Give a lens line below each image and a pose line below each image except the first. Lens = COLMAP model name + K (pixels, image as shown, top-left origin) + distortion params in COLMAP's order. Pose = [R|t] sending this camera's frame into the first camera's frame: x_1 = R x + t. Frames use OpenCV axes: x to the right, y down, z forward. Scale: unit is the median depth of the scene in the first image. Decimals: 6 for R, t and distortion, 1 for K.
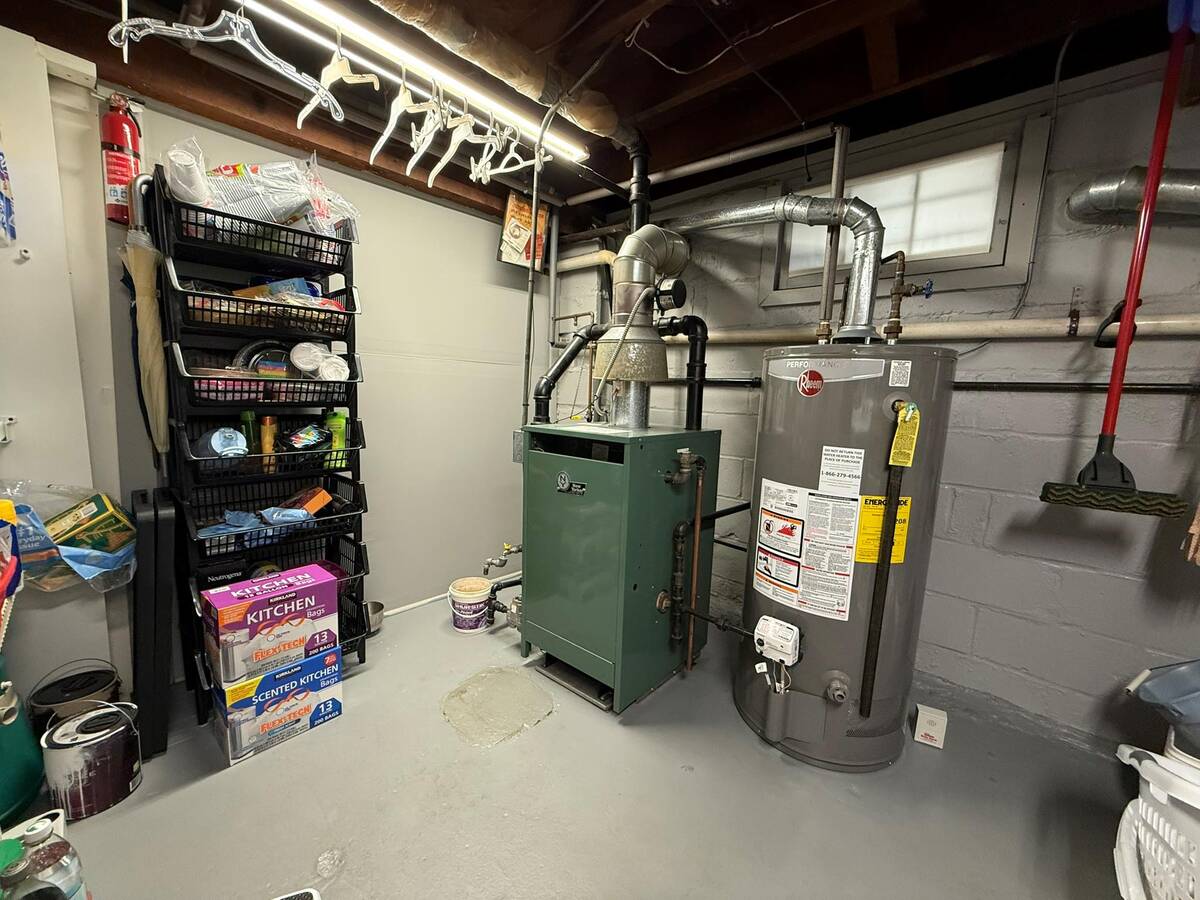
lens RADIAL K [[476.4, 0, 600.0], [0, 476.4, 450.0], [0, 0, 1]] dist [0.001720, 0.000176]
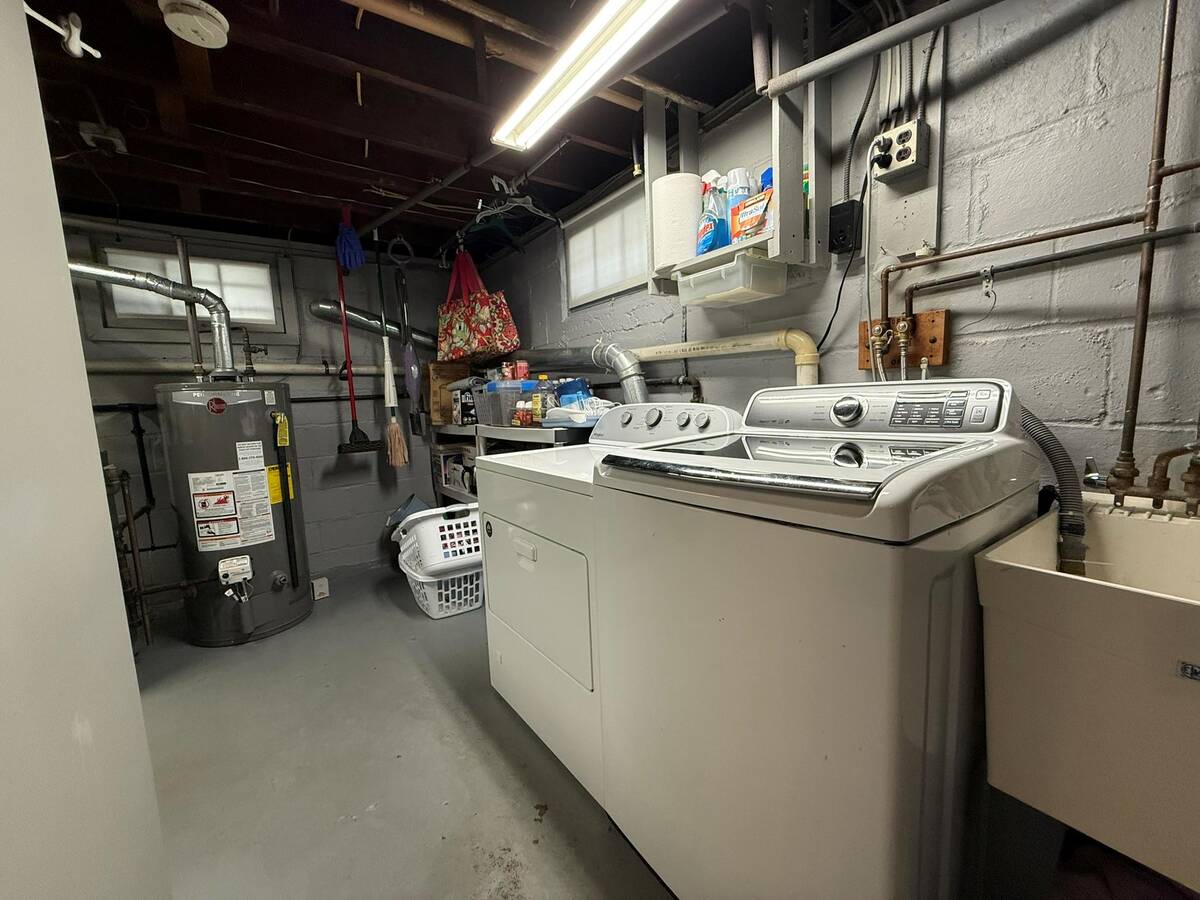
lens RADIAL K [[476.4, 0, 600.0], [0, 476.4, 450.0], [0, 0, 1]] dist [0.001720, 0.000176]
pose [[0.203365, -0.158432, 0.966200, -0.823288], [0.174023, 0.976958, 0.123568, 0.029249], [-0.963514, 0.143011, 0.226250, -0.553518]]
